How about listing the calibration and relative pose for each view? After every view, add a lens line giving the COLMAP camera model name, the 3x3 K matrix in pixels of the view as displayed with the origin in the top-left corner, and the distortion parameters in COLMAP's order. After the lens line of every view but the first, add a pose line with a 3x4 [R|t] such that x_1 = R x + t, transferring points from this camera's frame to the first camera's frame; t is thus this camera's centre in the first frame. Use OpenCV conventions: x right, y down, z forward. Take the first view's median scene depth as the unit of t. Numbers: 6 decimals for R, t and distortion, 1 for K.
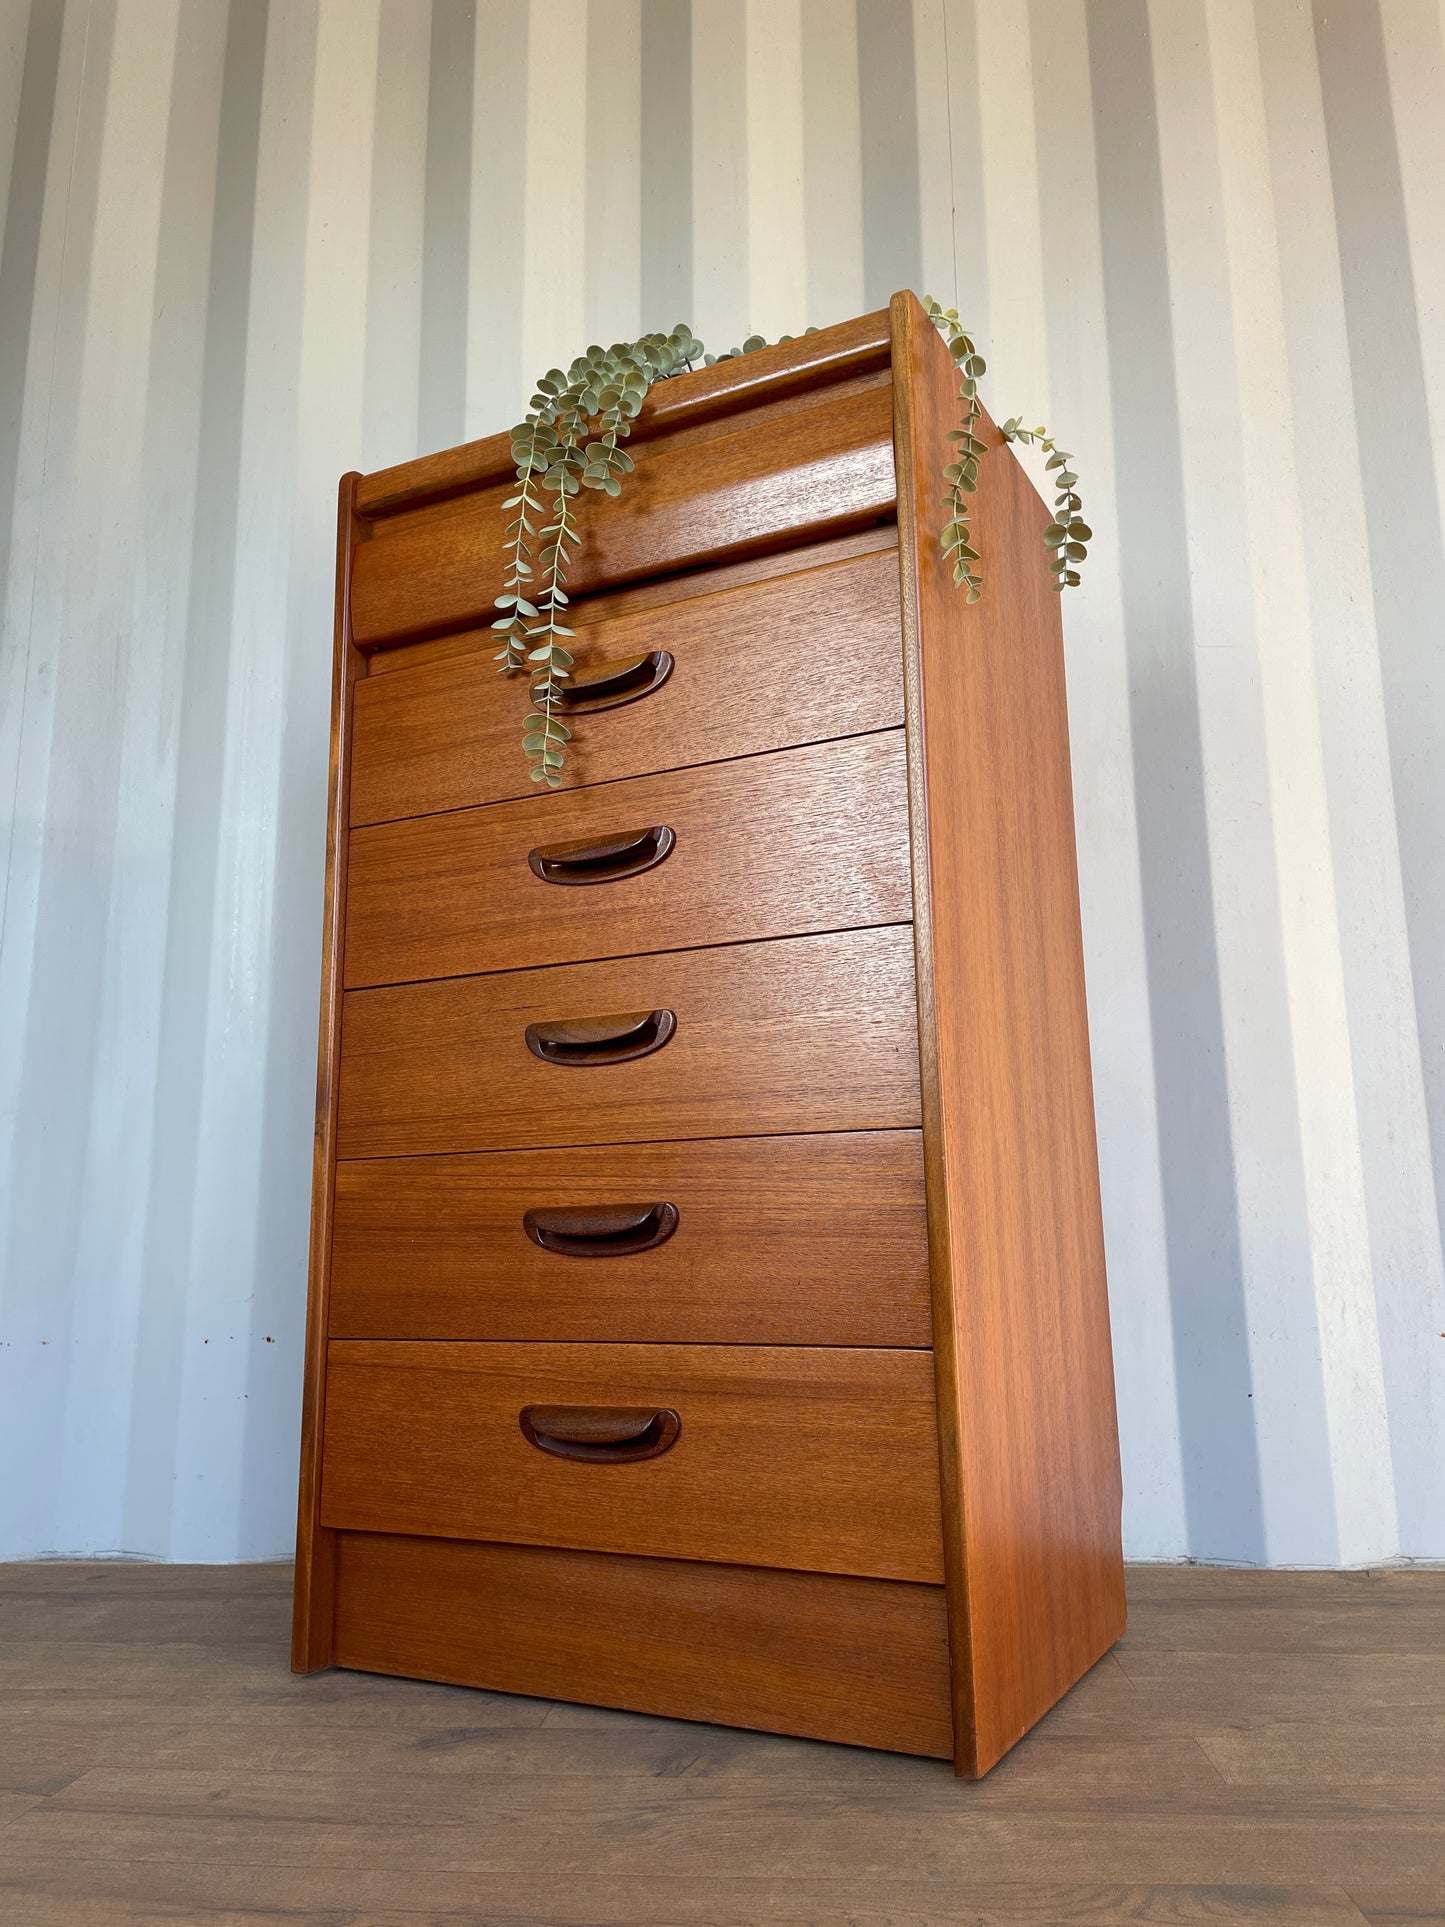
lens RADIAL K [[1460.7, 0, 722.8], [0, 1460.7, 950.9], [0, 0, 1]] dist [0.087782, -0.119933]
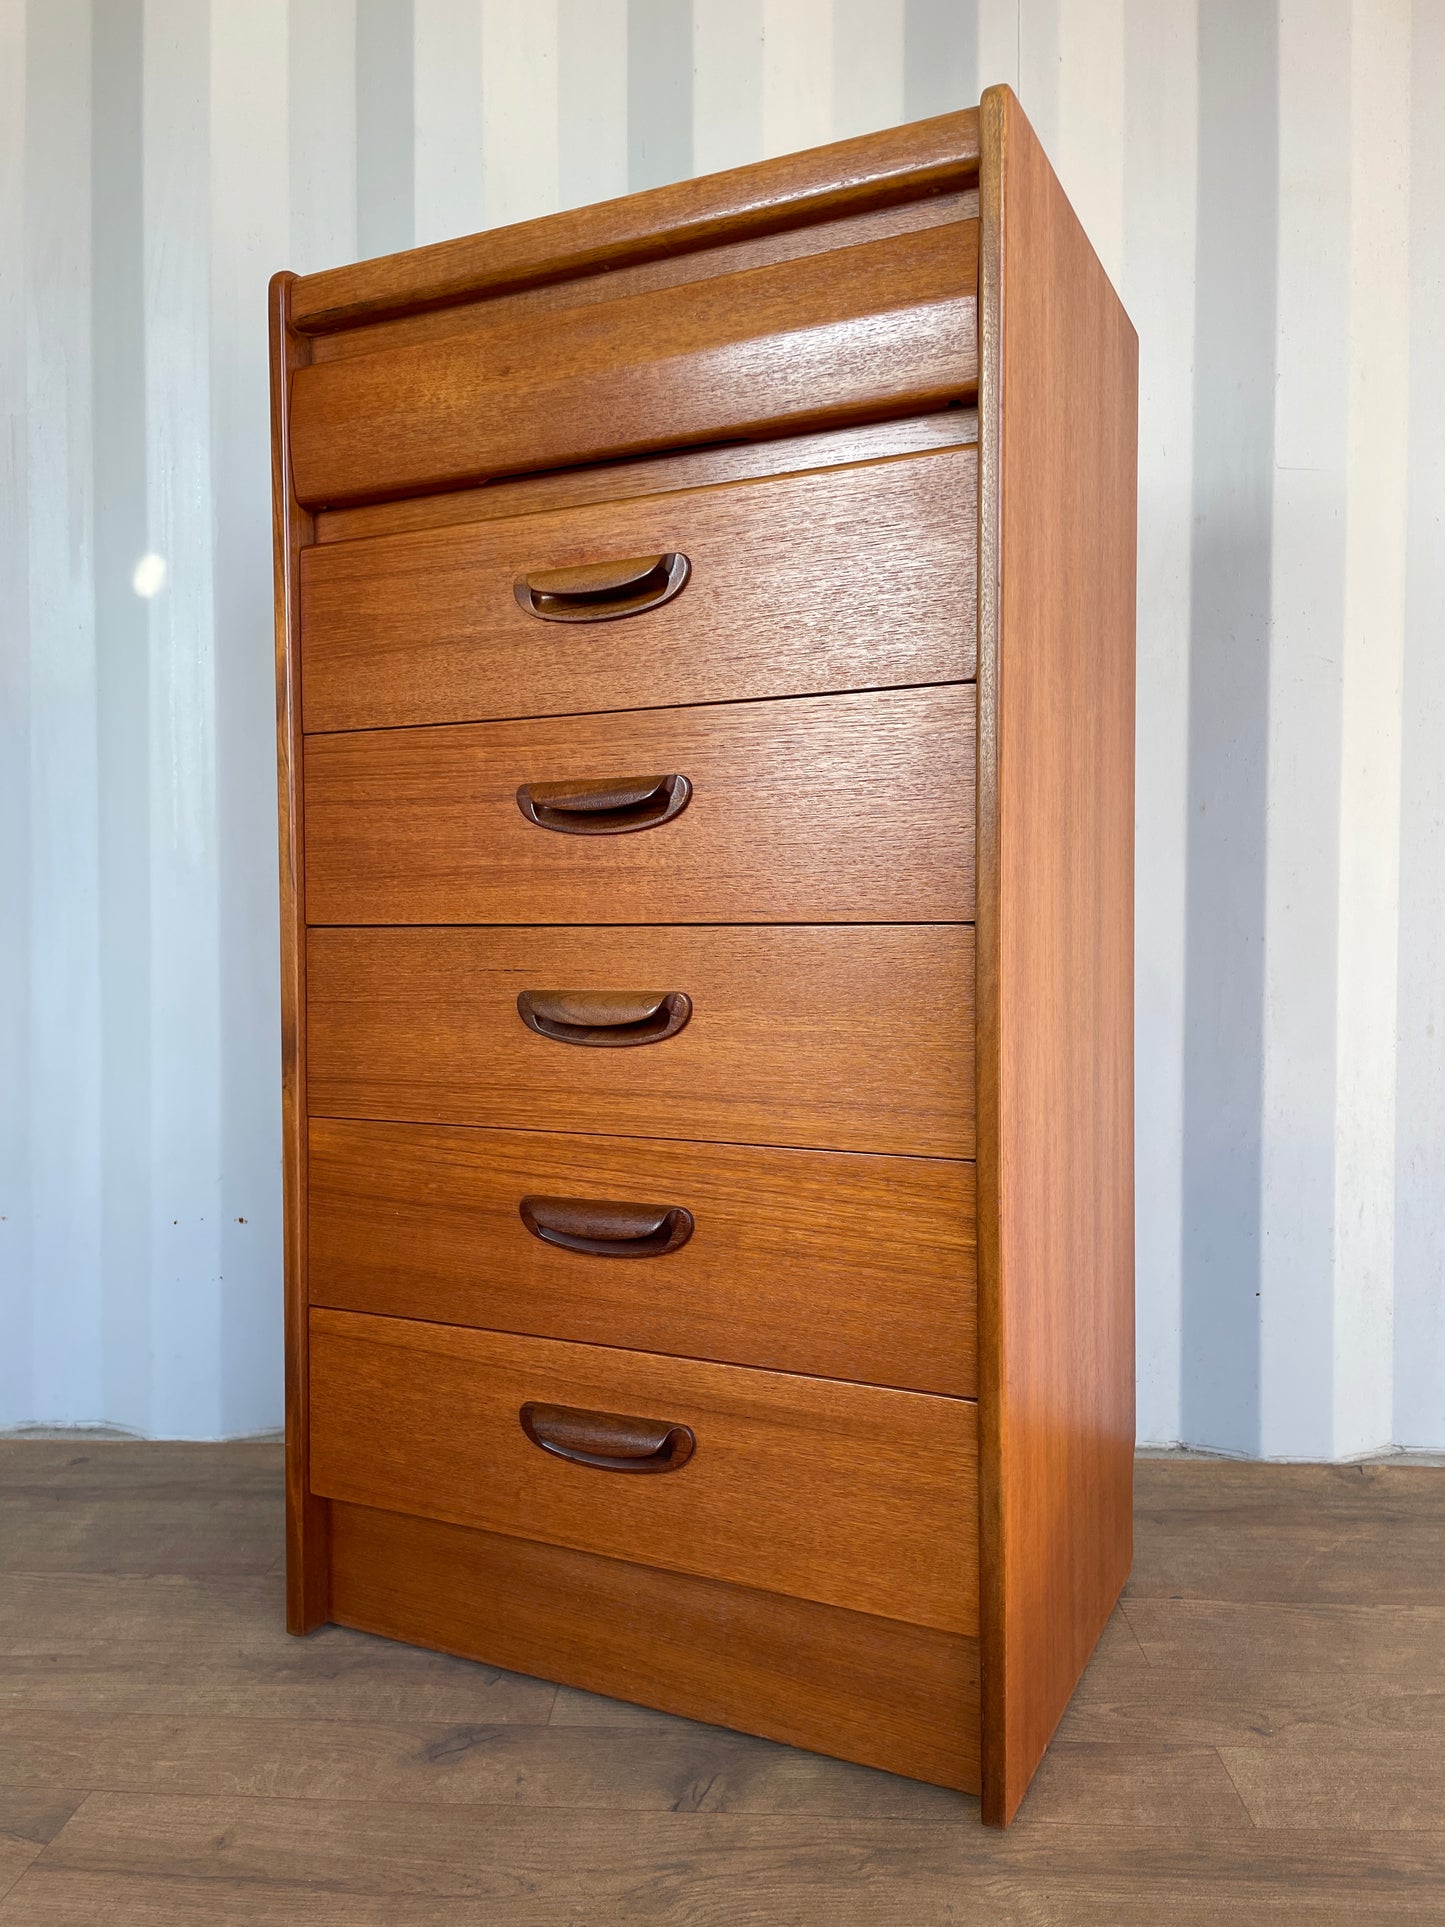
lens RADIAL K [[1460.4, 0, 708.7], [0, 1460.4, 968.7], [0, 0, 1]] dist [0.088547, -0.122191]
pose [[0.999682, 0.009943, 0.023175, -0.041085], [-0.014935, 0.973931, 0.226353, -0.168799], [-0.020320, -0.226627, 0.973770, 0.145560]]
